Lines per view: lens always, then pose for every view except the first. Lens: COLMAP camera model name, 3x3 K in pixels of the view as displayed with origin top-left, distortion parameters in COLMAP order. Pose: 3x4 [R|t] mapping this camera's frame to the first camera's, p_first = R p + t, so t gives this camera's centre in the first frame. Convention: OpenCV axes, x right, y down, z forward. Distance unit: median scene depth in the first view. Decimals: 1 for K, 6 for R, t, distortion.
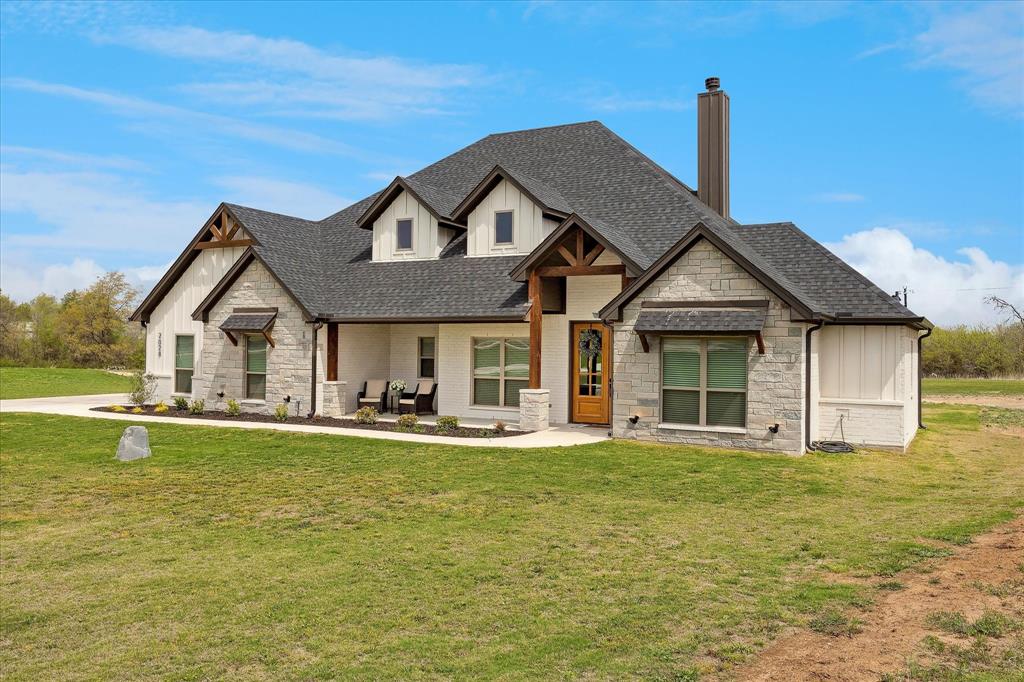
lens RADIAL K [[663.4, 0, 511.6], [0, 663.4, 342.3], [0, 0, 1]] dist [-0.007512, 0.000471]
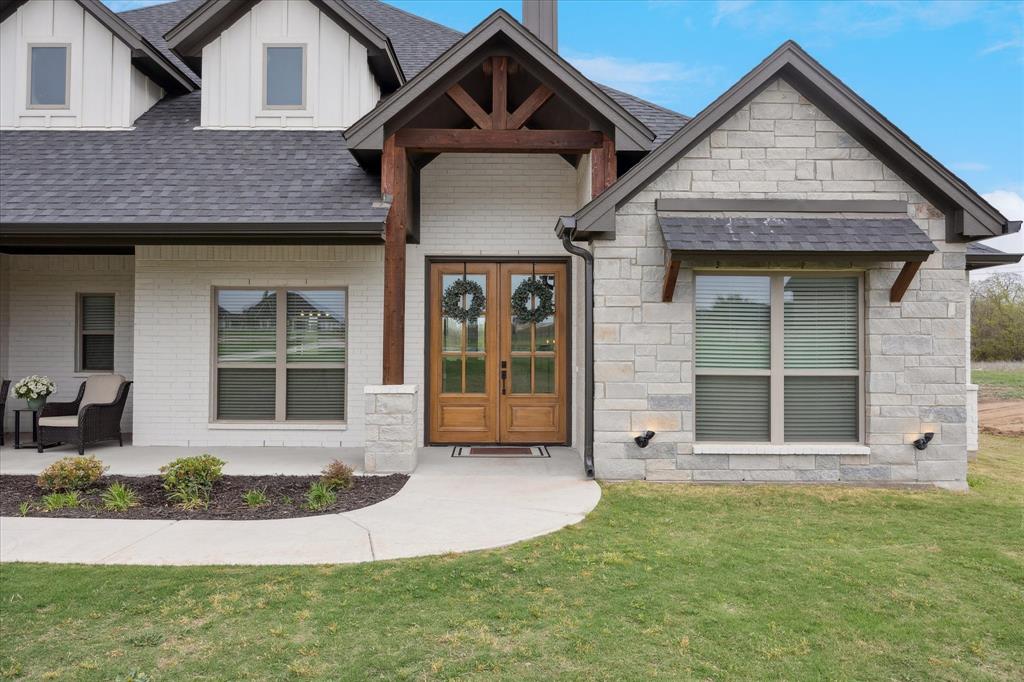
lens RADIAL K [[663.4, 0, 512.6], [0, 663.4, 339.4], [0, 0, 1]] dist [-0.007512, 0.000471]
pose [[0.885084, -0.002817, 0.465423, -0.121792], [0.000089, 0.999983, 0.005882, 0.038576], [-0.465432, -0.005165, 0.885069, 0.586634]]
